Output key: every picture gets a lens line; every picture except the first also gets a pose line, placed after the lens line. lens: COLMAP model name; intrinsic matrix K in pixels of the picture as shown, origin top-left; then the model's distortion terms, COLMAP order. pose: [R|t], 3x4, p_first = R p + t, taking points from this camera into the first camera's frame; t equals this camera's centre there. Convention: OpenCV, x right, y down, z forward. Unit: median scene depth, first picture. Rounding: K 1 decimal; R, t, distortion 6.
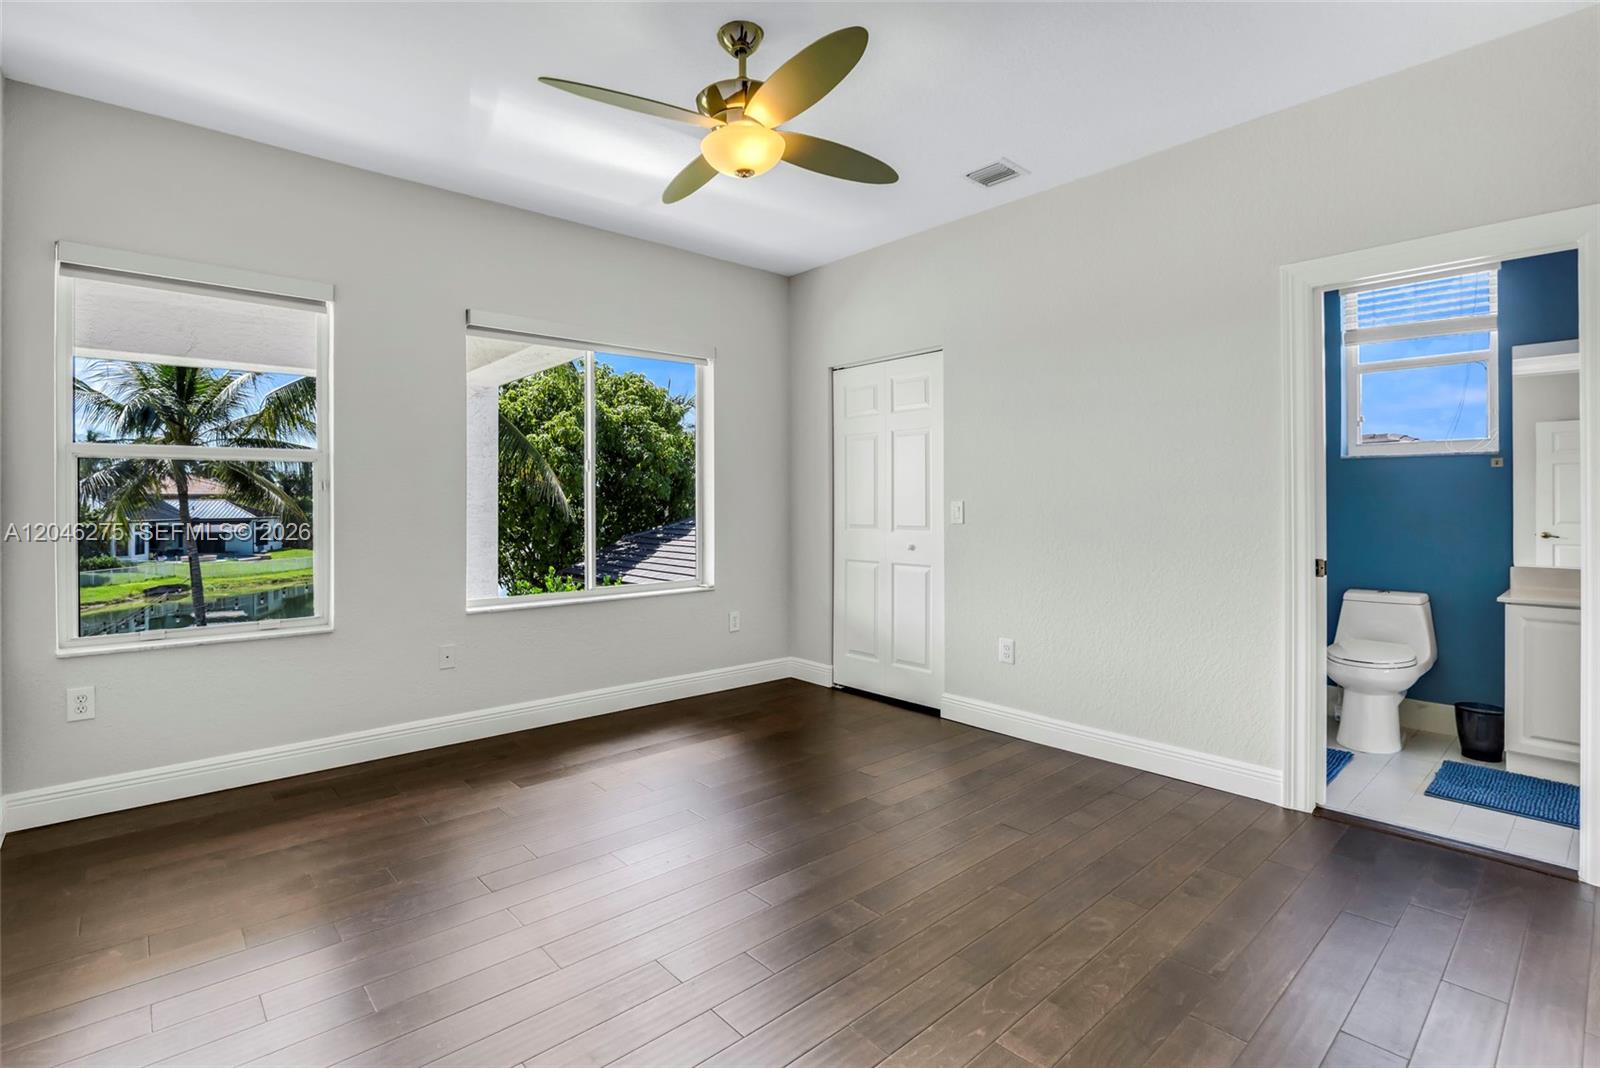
lens RADIAL K [[778.4, 0, 799.3], [0, 778.4, 514.0], [0, 0, 1]] dist [0.032071, 0.000522]
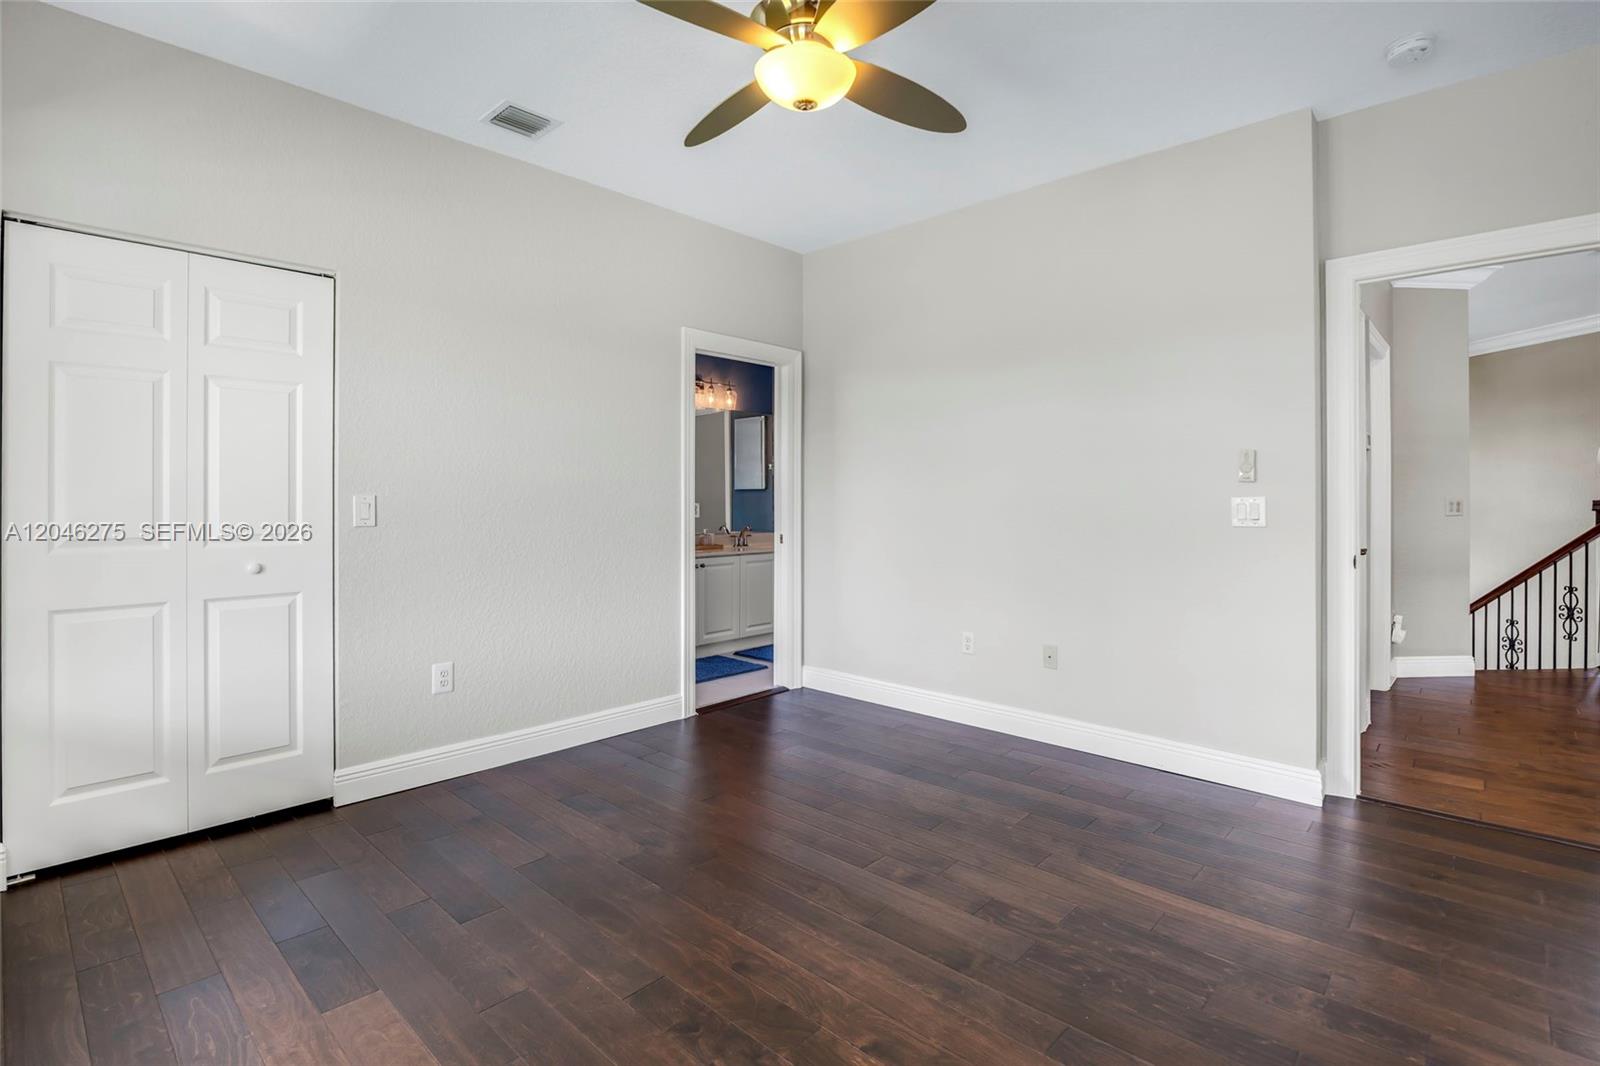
lens RADIAL K [[782.2, 0, 815.2], [0, 782.2, 503.4], [0, 0, 1]] dist [0.035648, -0.000181]
pose [[-0.067543, -0.009166, 0.997674, -0.553296], [0.014220, 0.999847, 0.010149, -0.010285], [-0.997615, 0.014872, -0.067402, 0.623760]]
